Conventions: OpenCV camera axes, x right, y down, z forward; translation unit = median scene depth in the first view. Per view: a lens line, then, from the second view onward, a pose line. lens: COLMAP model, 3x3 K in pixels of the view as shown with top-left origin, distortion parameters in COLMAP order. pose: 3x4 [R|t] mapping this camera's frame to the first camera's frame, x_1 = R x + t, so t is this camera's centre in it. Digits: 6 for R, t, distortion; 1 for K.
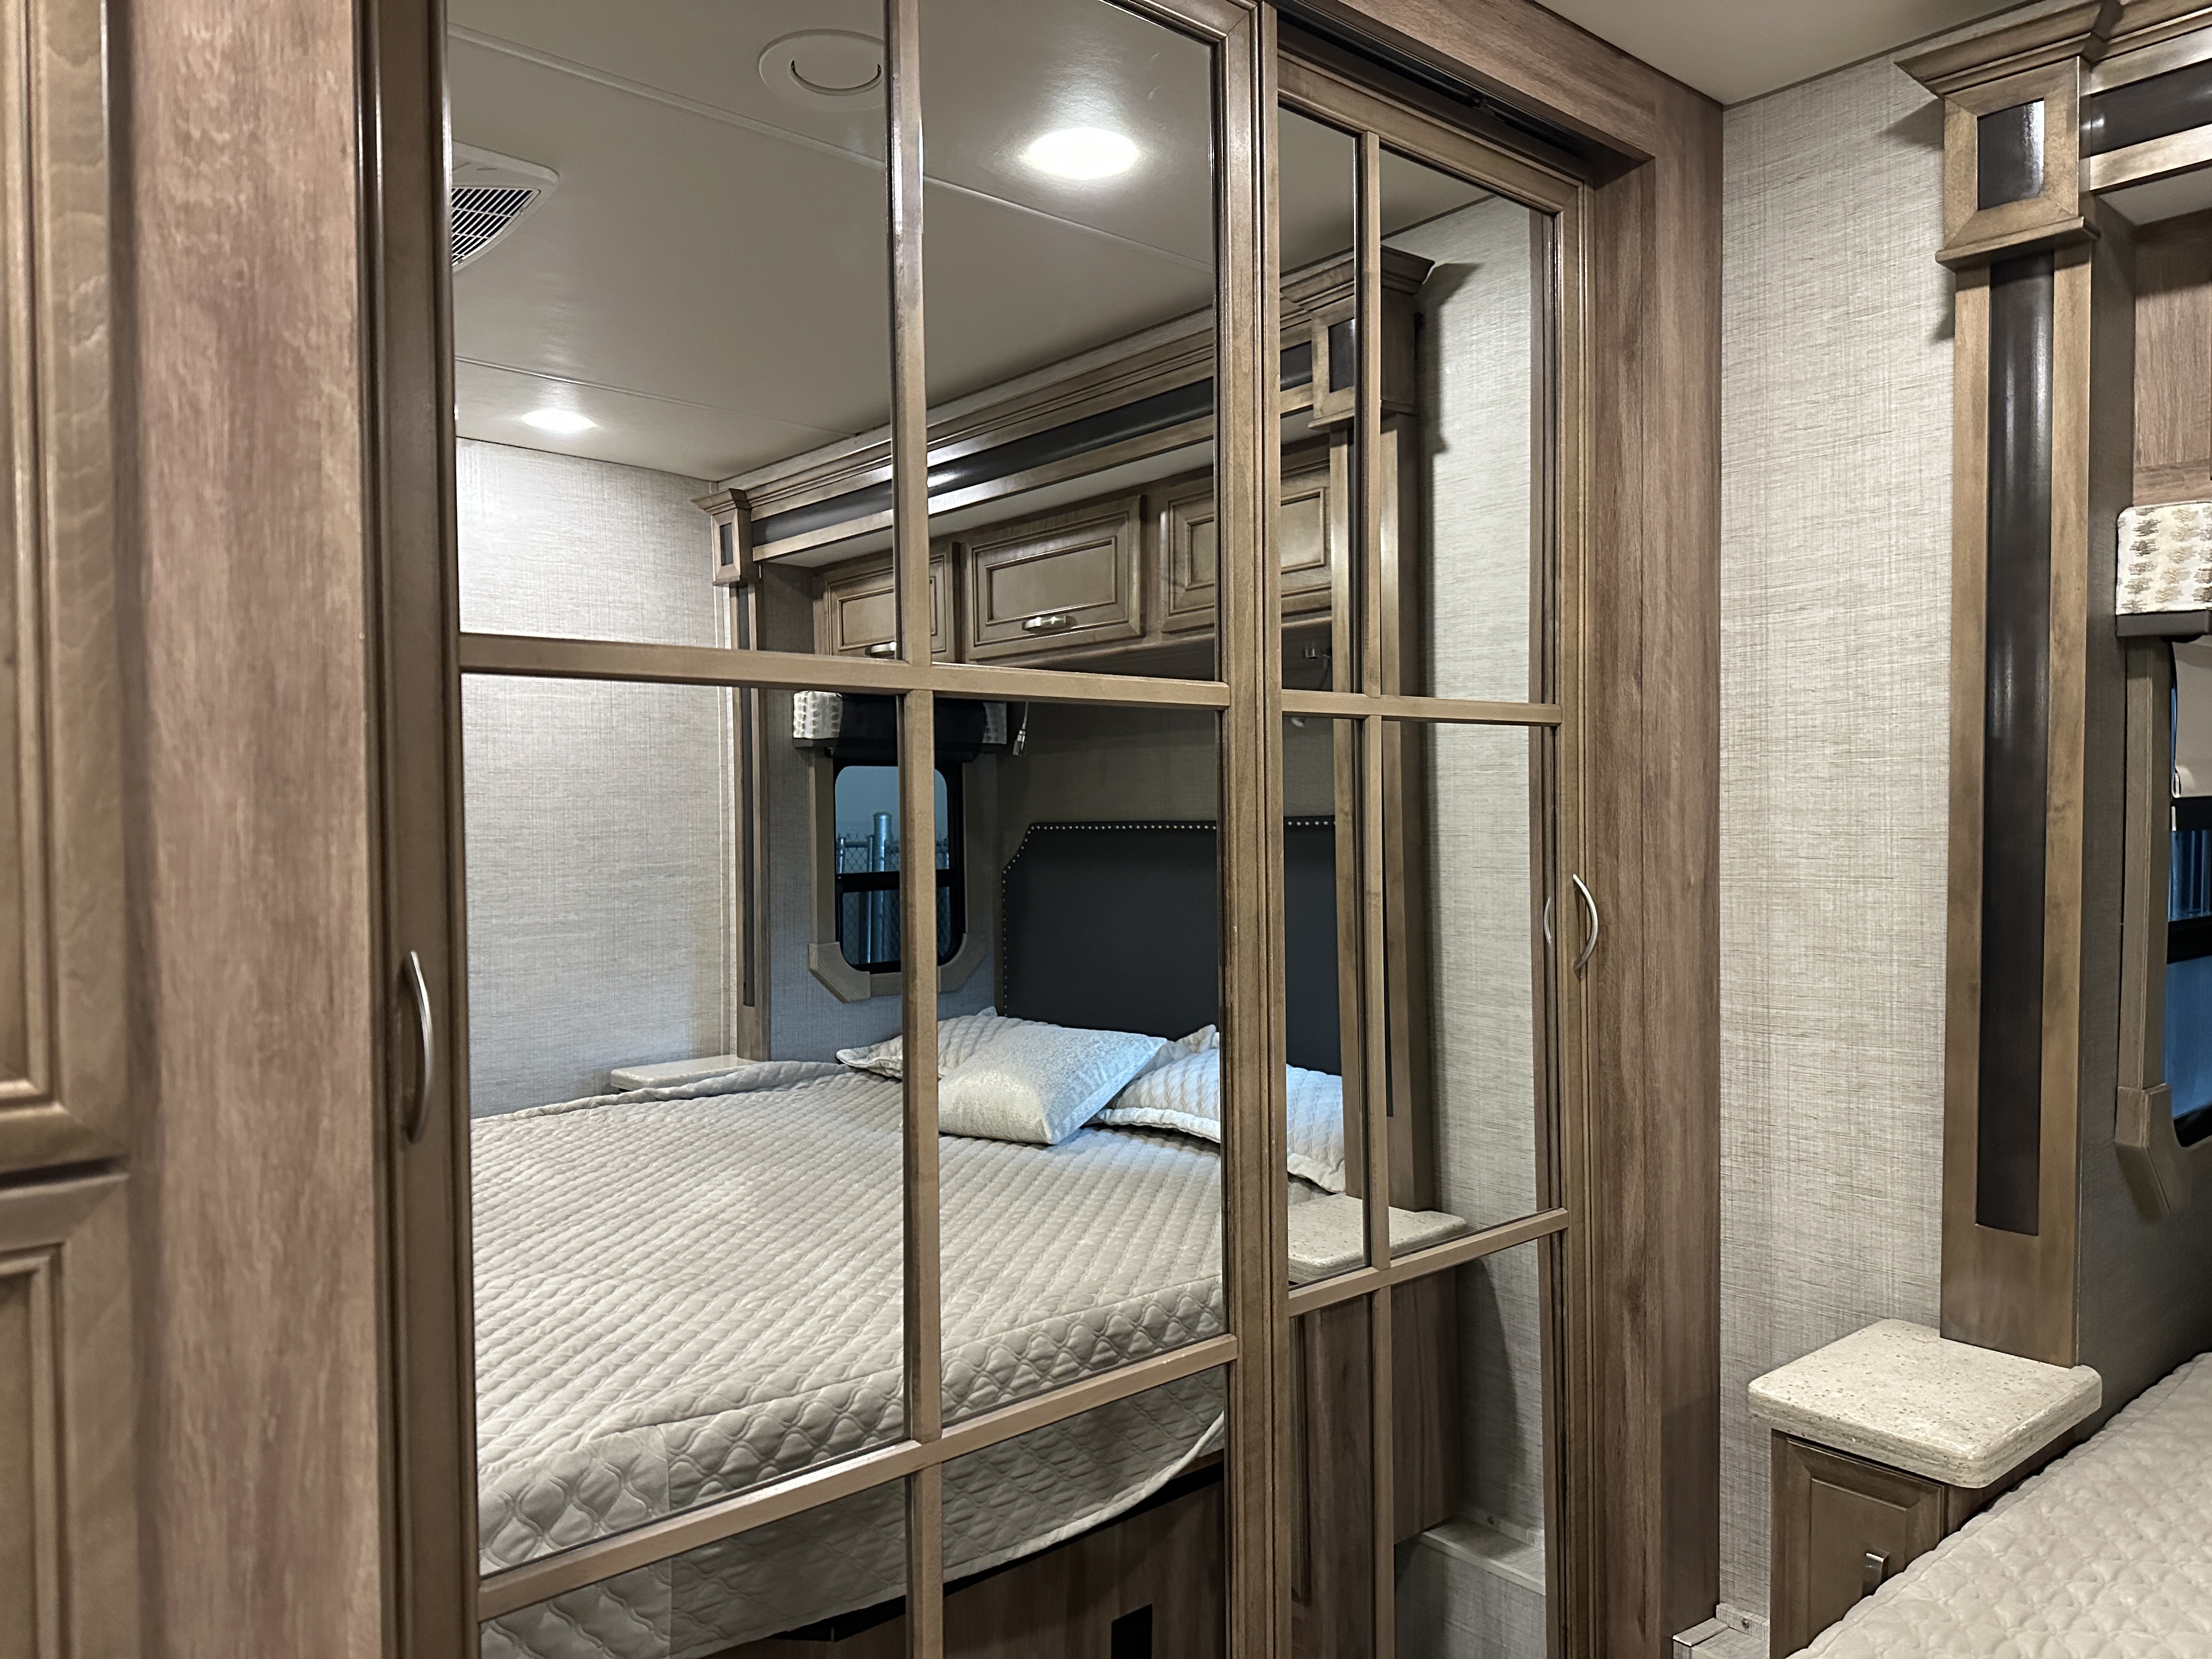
lens RADIAL K [[1561.7, 0, 1110.6], [0, 1561.7, 843.8], [0, 0, 1]] dist [0.047794, -0.070541]
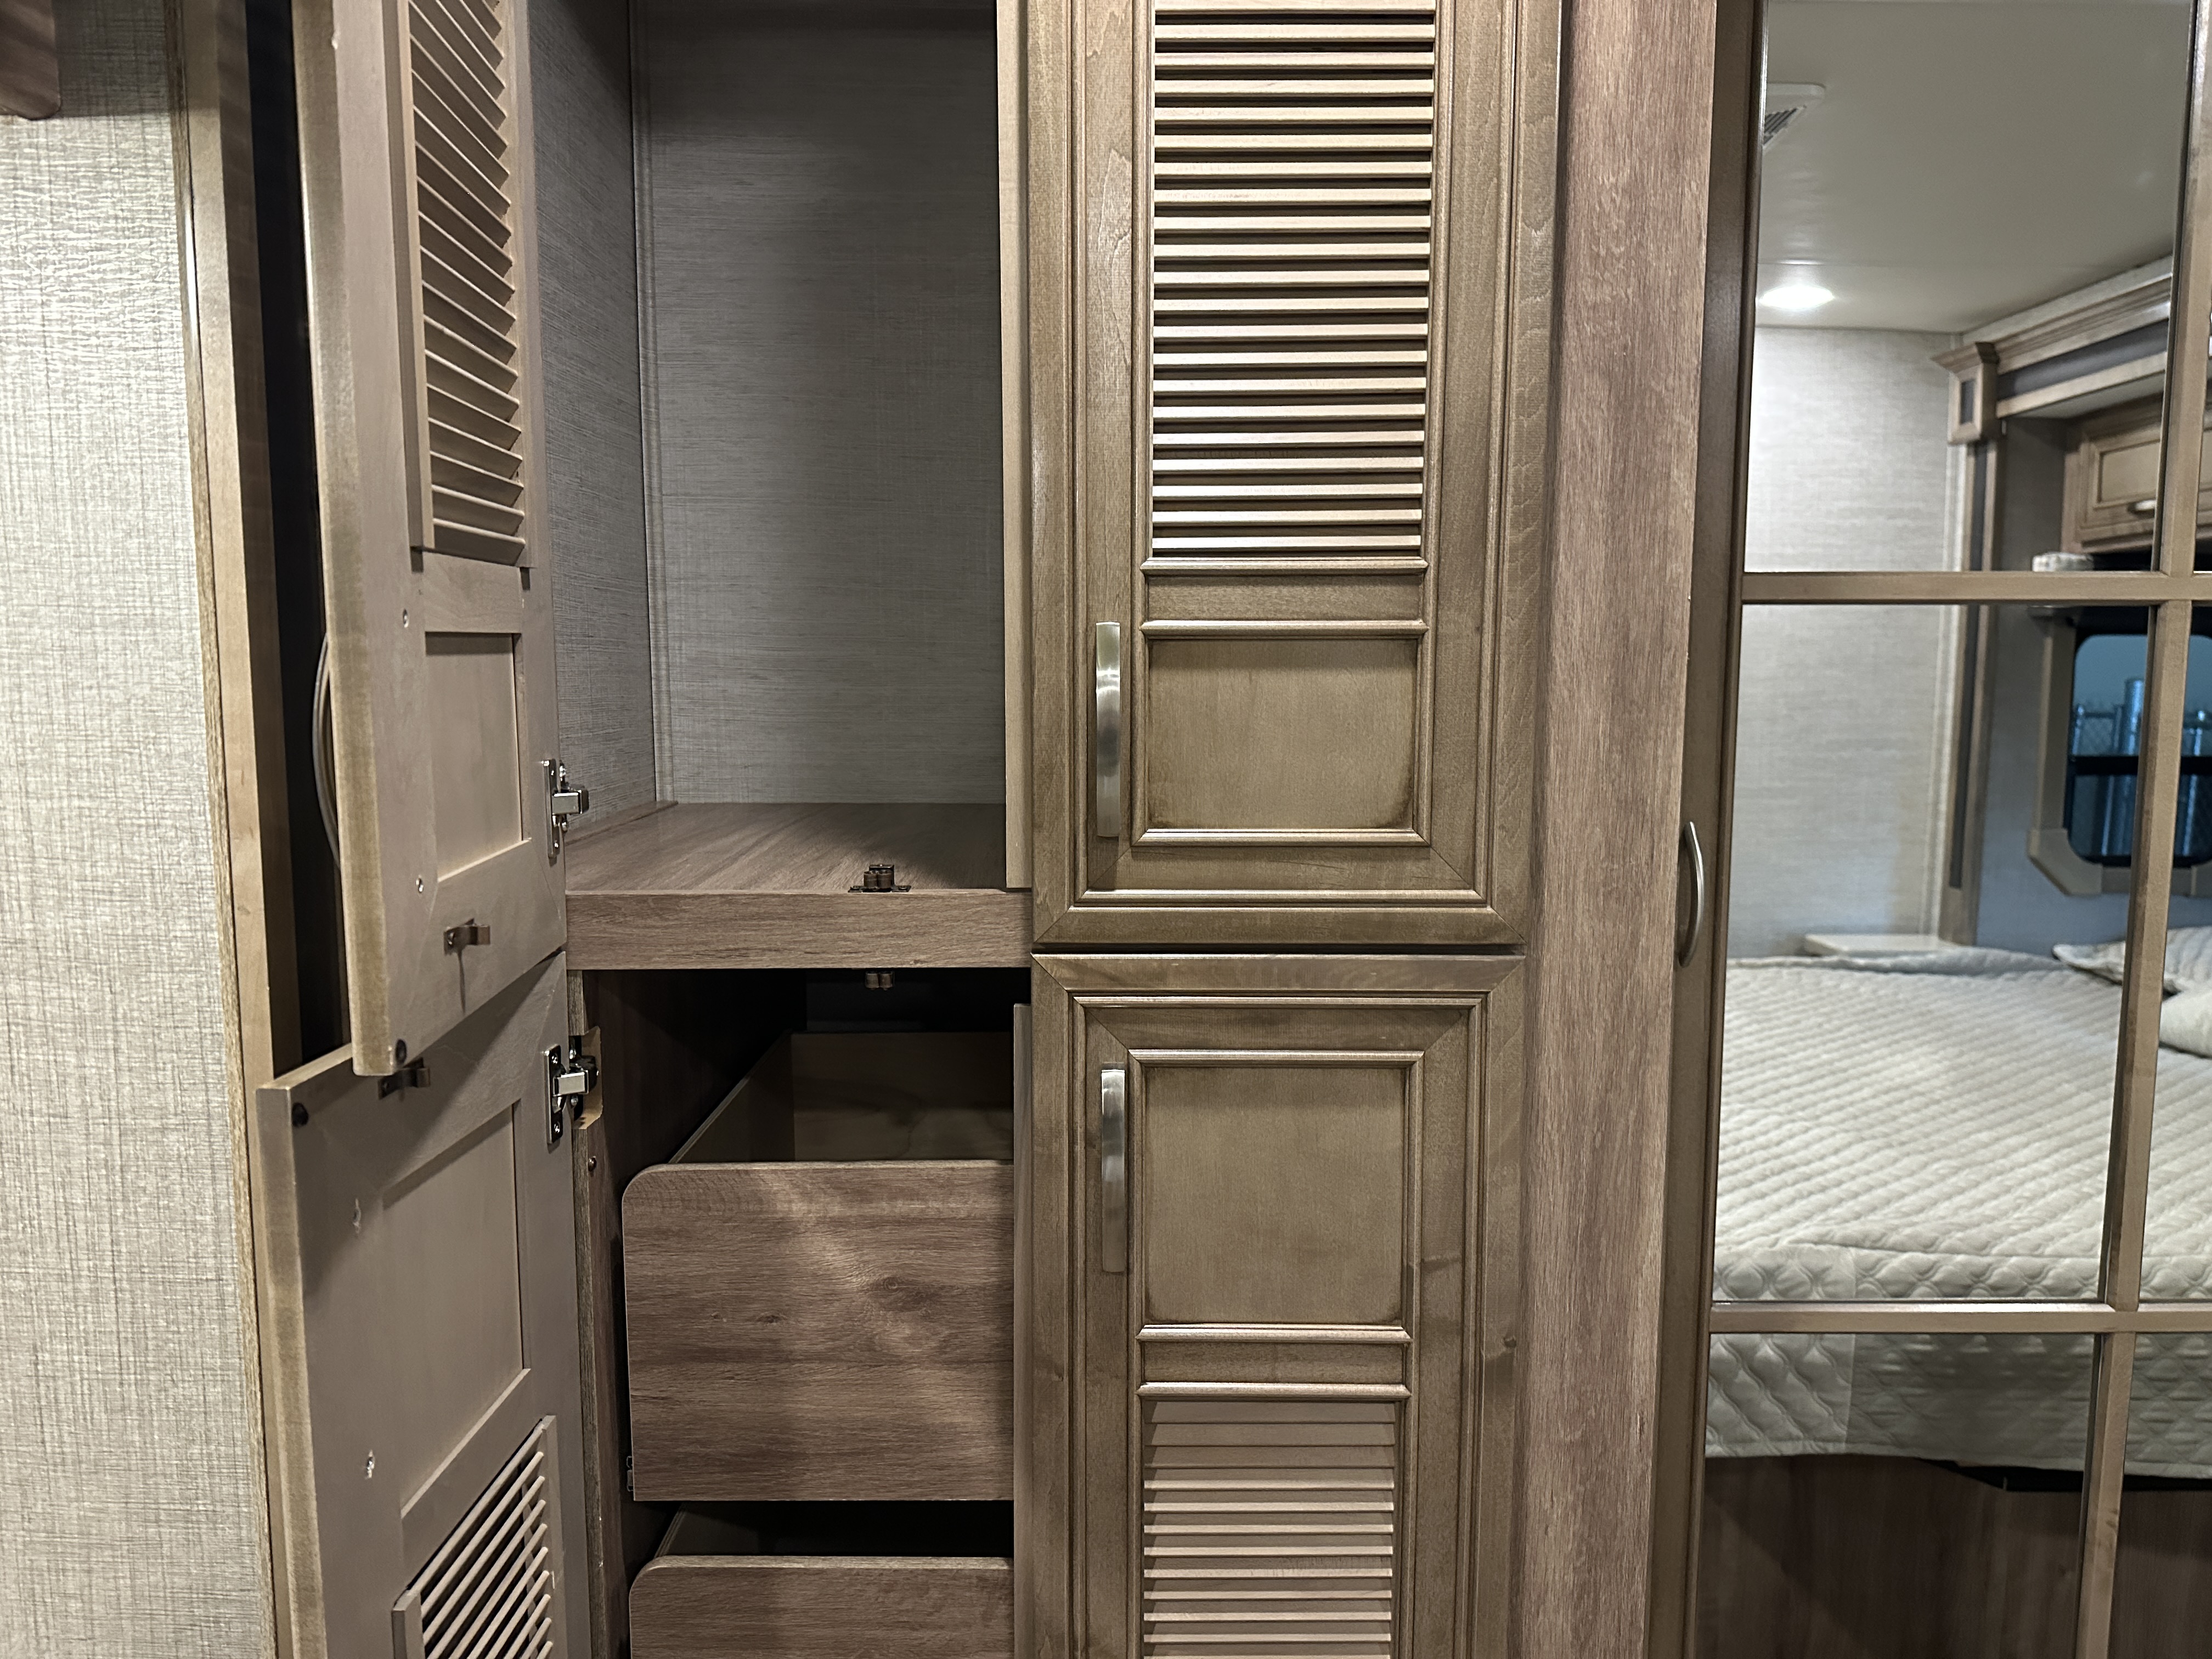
lens RADIAL K [[1561.7, 0, 1110.6], [0, 1561.7, 843.8], [0, 0, 1]] dist [0.047794, -0.070541]
pose [[0.750727, 0.084128, -0.655234, 0.031353], [-0.024629, 0.994733, 0.099500, -0.019492], [0.660154, -0.058559, 0.748844, -0.182107]]
